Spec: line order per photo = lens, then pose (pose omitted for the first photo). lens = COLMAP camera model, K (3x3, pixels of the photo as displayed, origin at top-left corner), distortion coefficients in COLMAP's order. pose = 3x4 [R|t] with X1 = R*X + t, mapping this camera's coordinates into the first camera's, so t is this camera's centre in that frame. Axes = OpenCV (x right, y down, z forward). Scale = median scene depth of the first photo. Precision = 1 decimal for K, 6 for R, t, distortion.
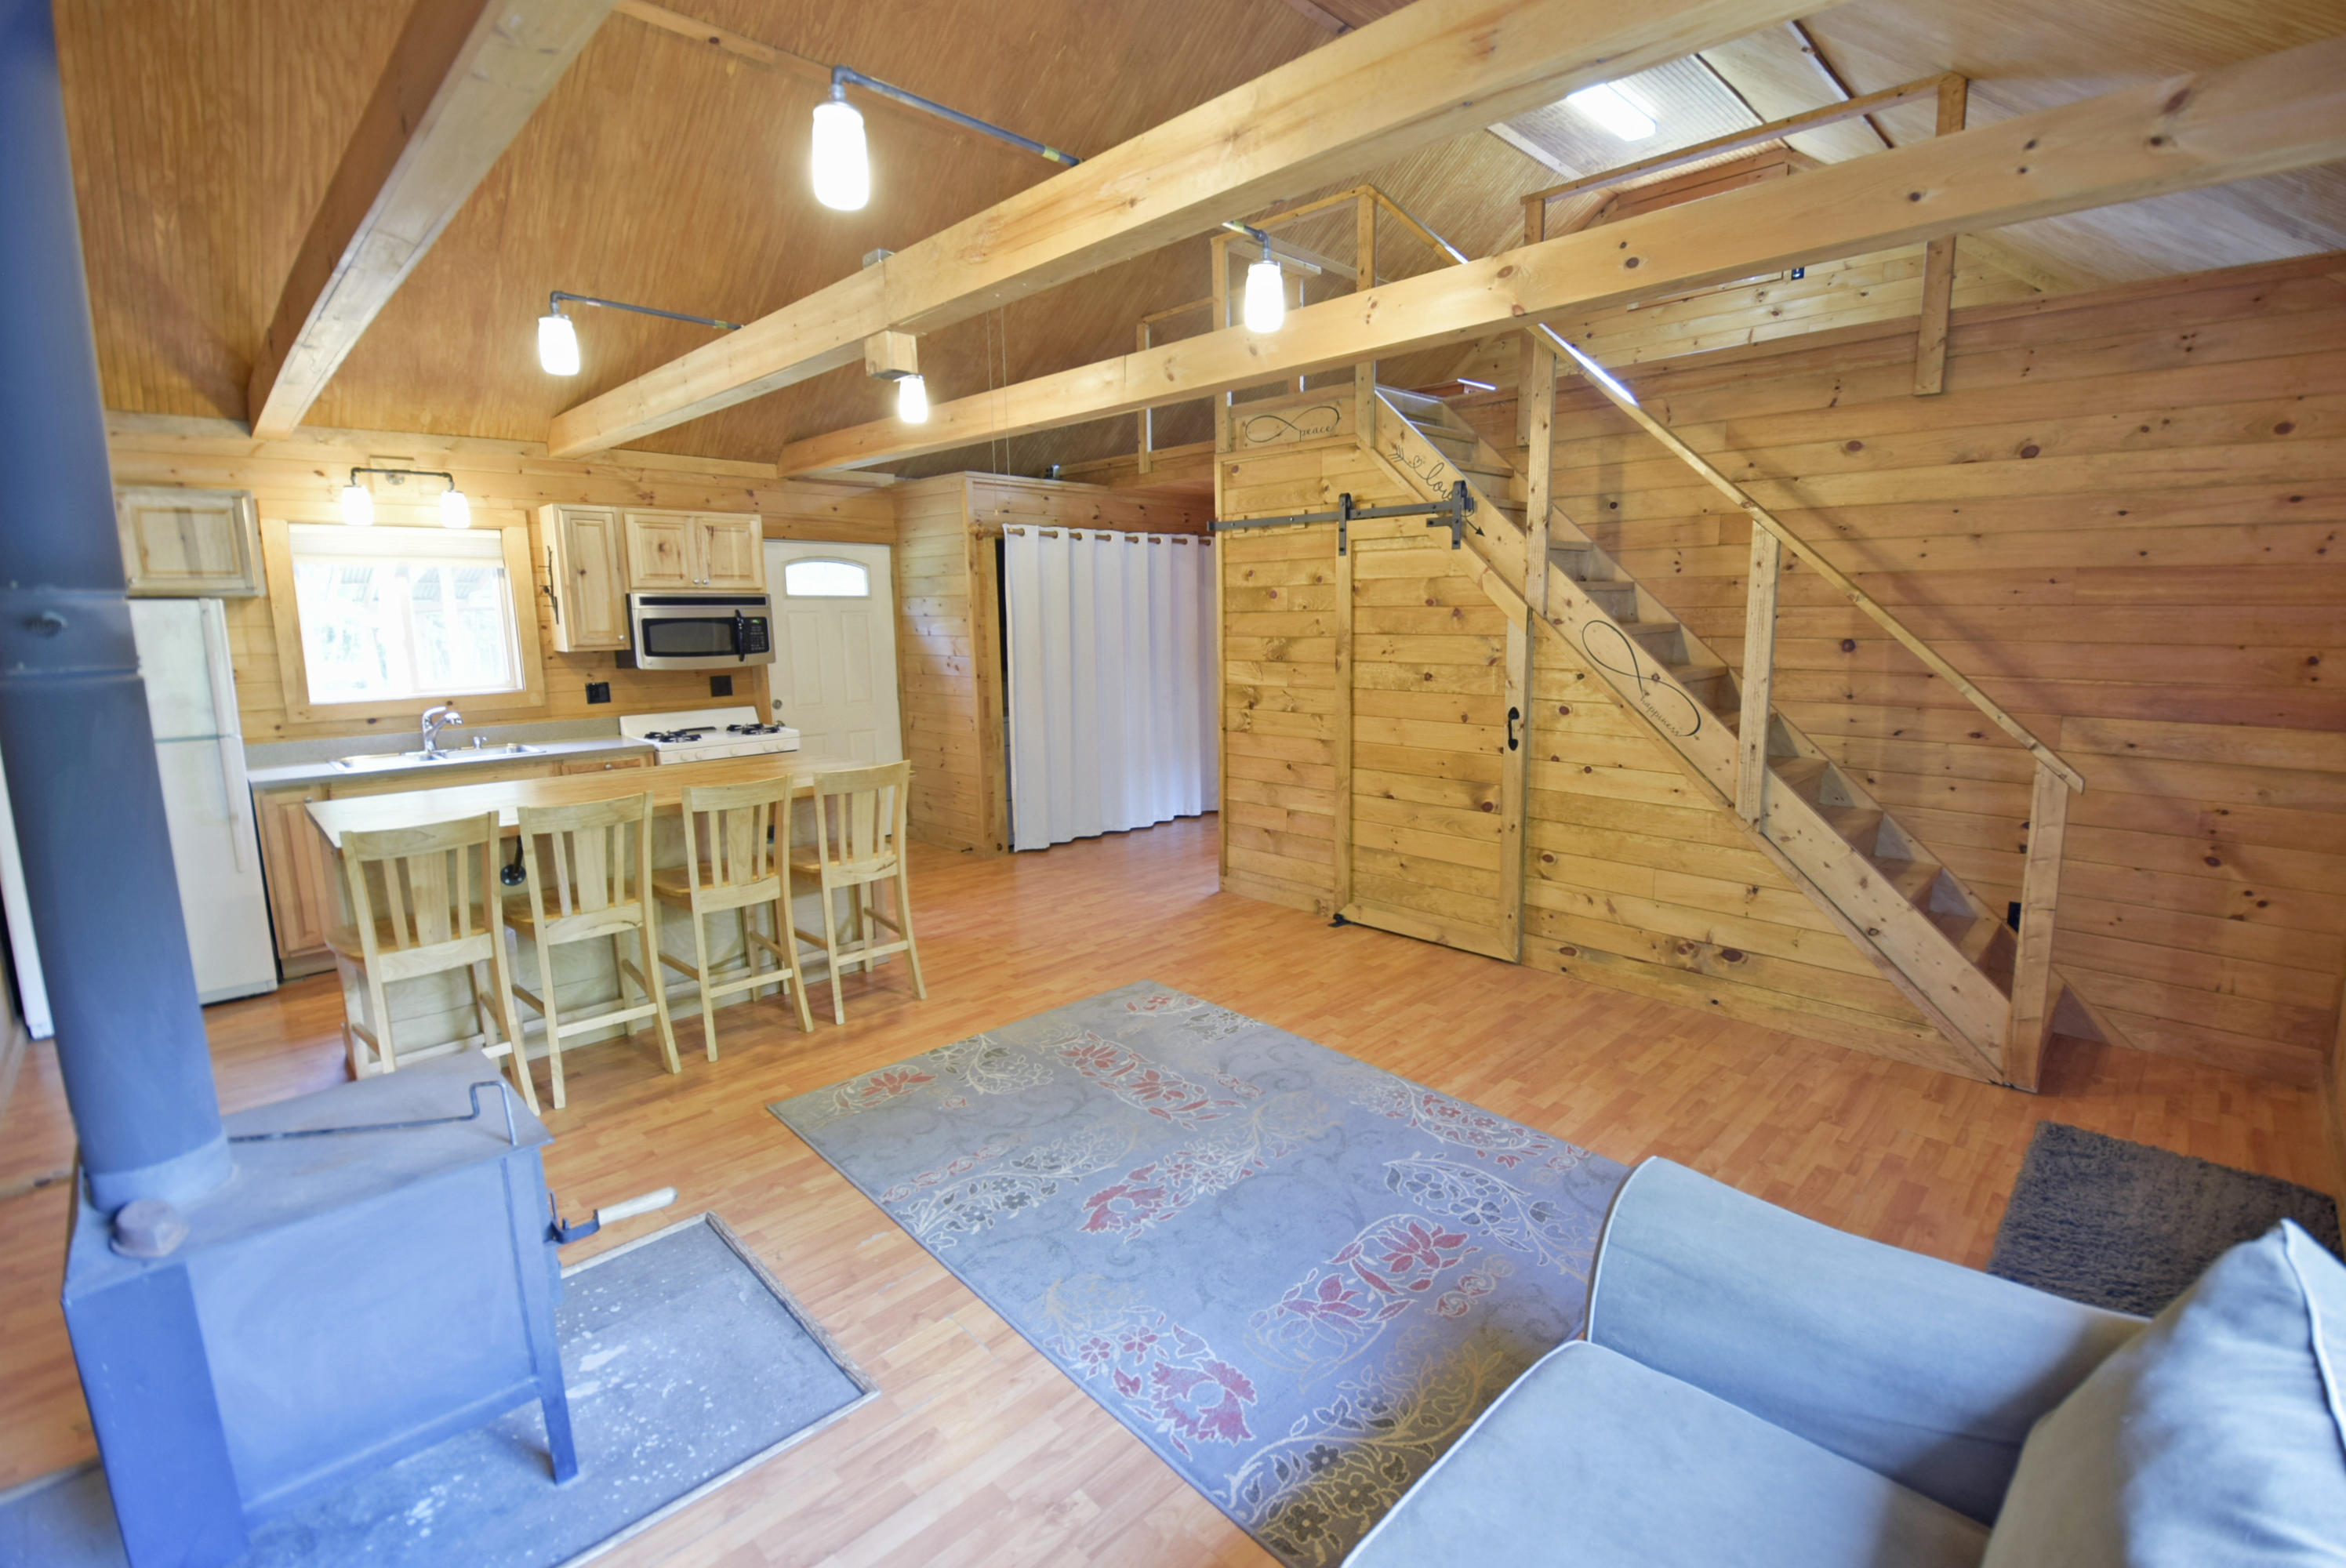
lens RADIAL K [[1034.1, 0, 1212.2], [0, 1034.1, 774.0], [0, 0, 1]] dist [0.024360, -0.026977]
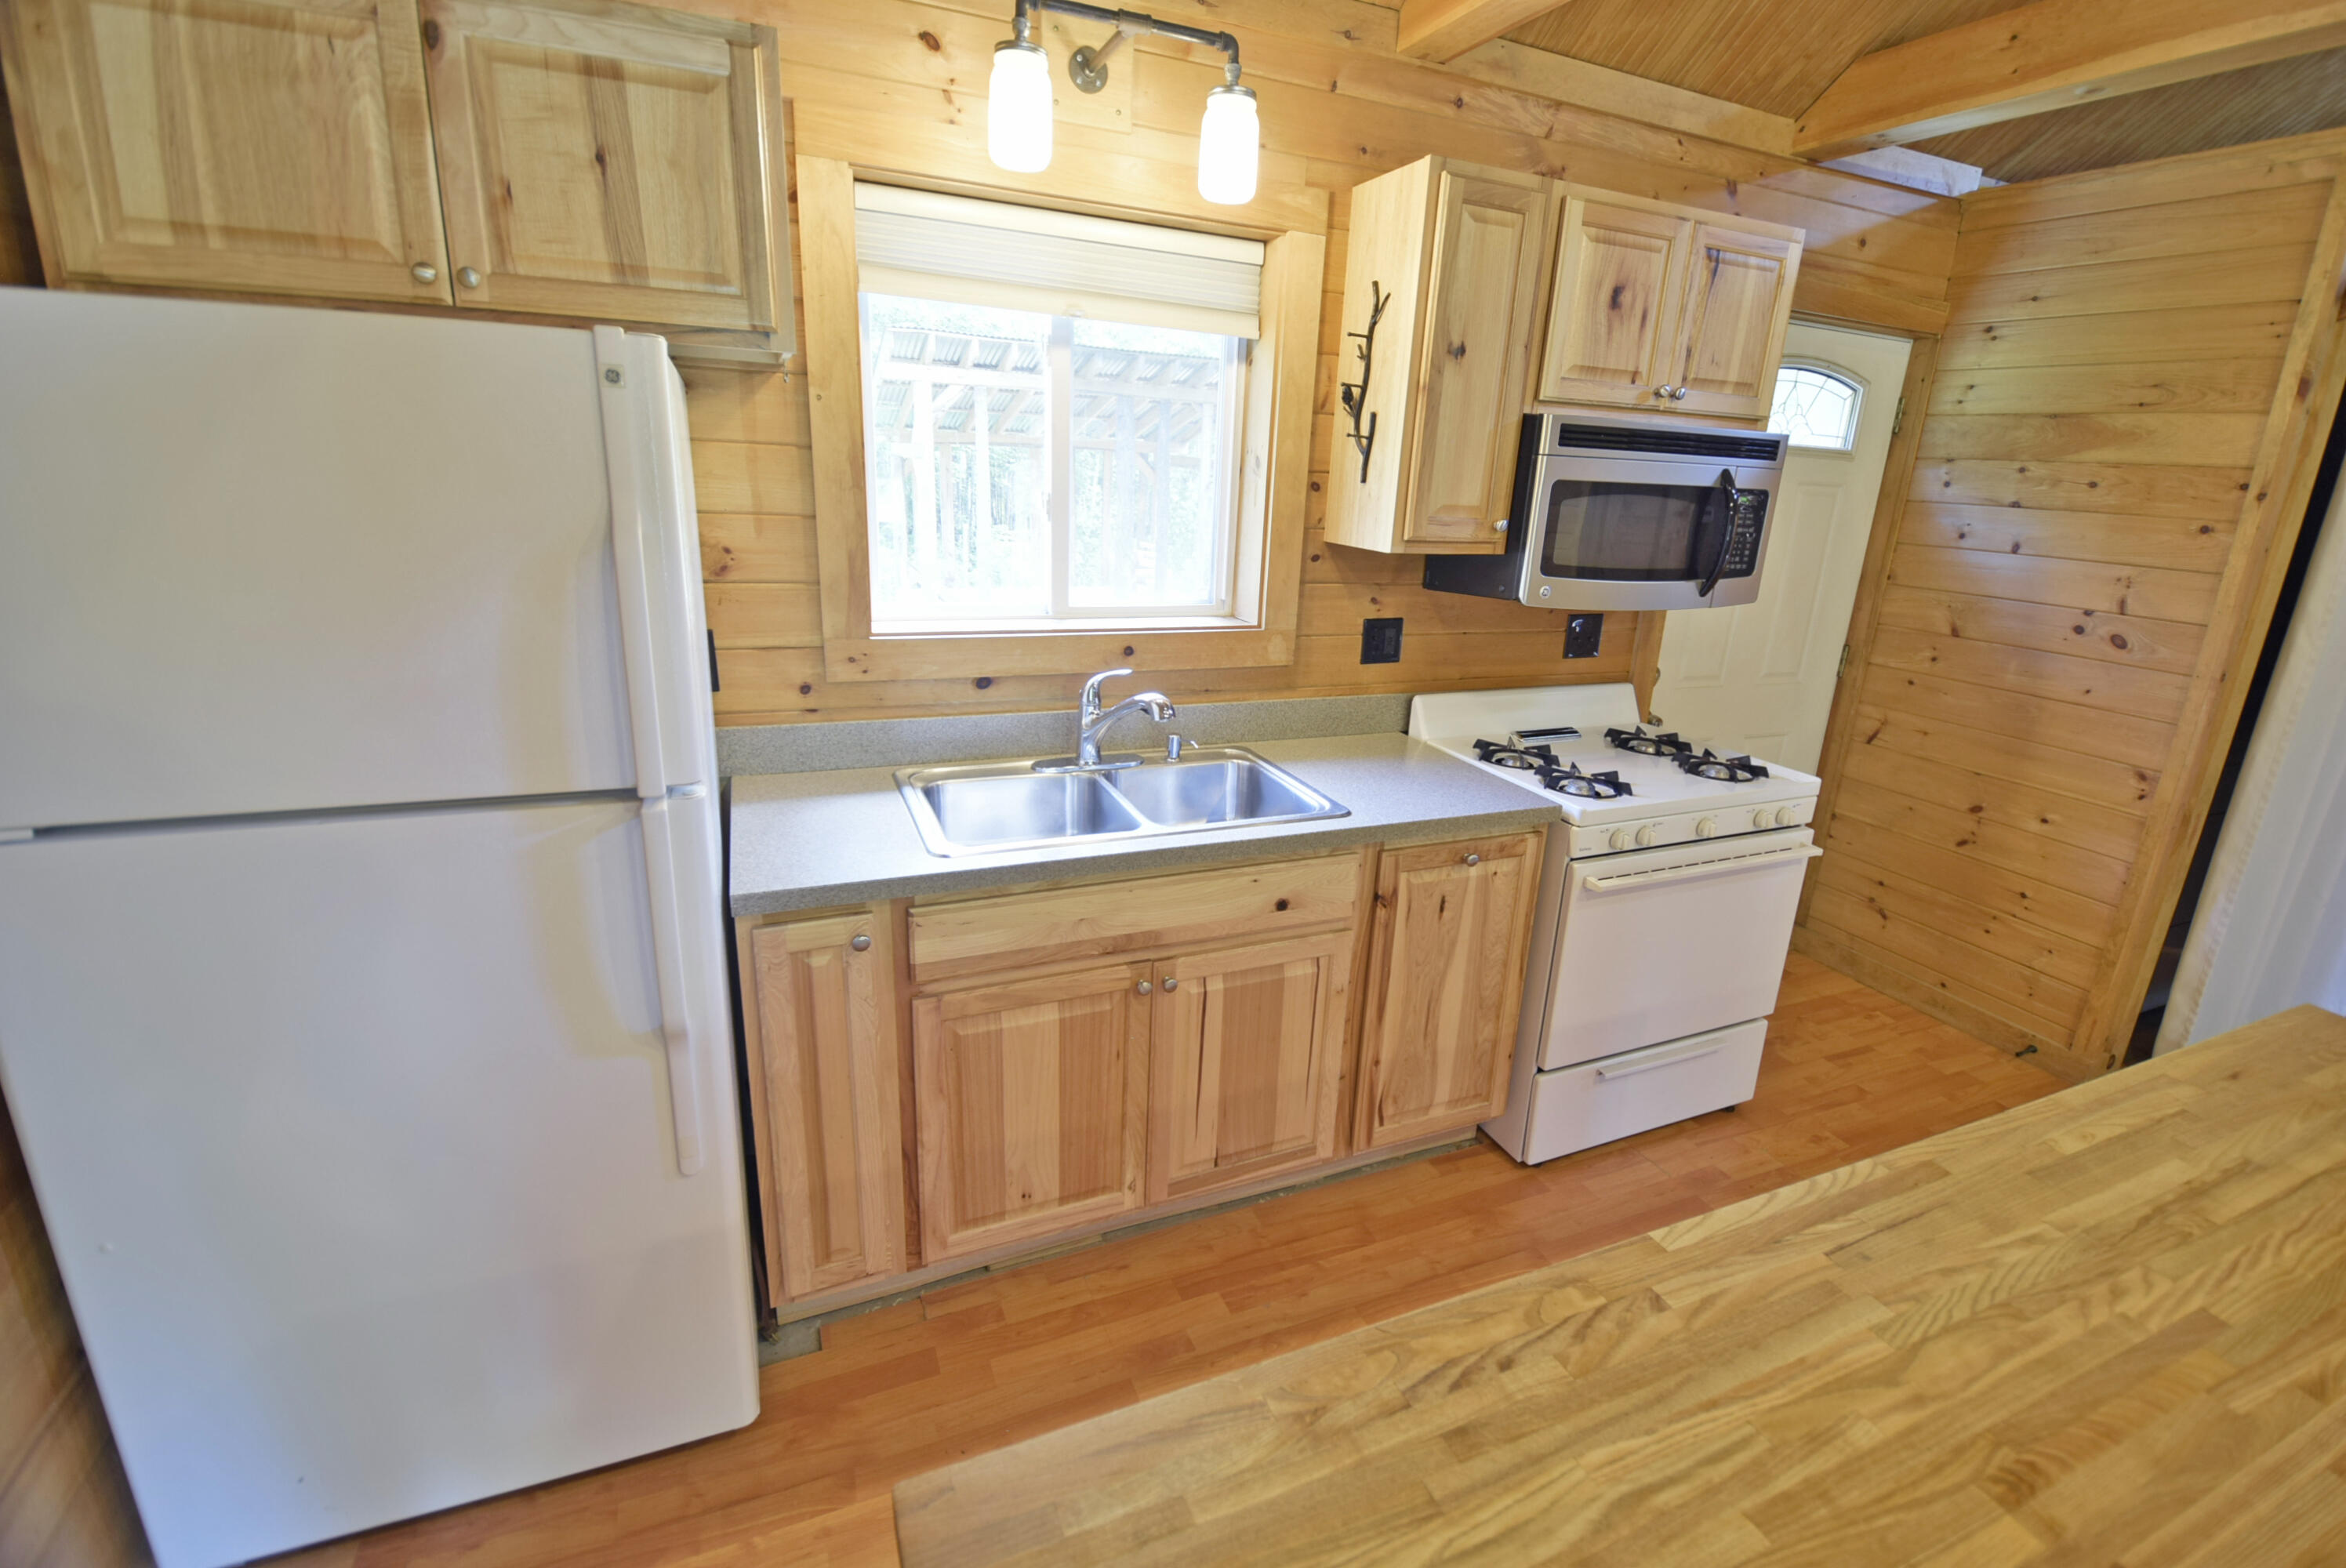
lens RADIAL K [[1026.5, 0, 1216.0], [0, 1026.5, 773.6], [0, 0, 1]] dist [0.015366, -0.019447]
pose [[0.928765, 0.160086, -0.334316, -0.559055], [-0.117241, 0.982497, 0.144759, -0.086581], [0.351638, -0.095251, 0.931278, 0.619036]]
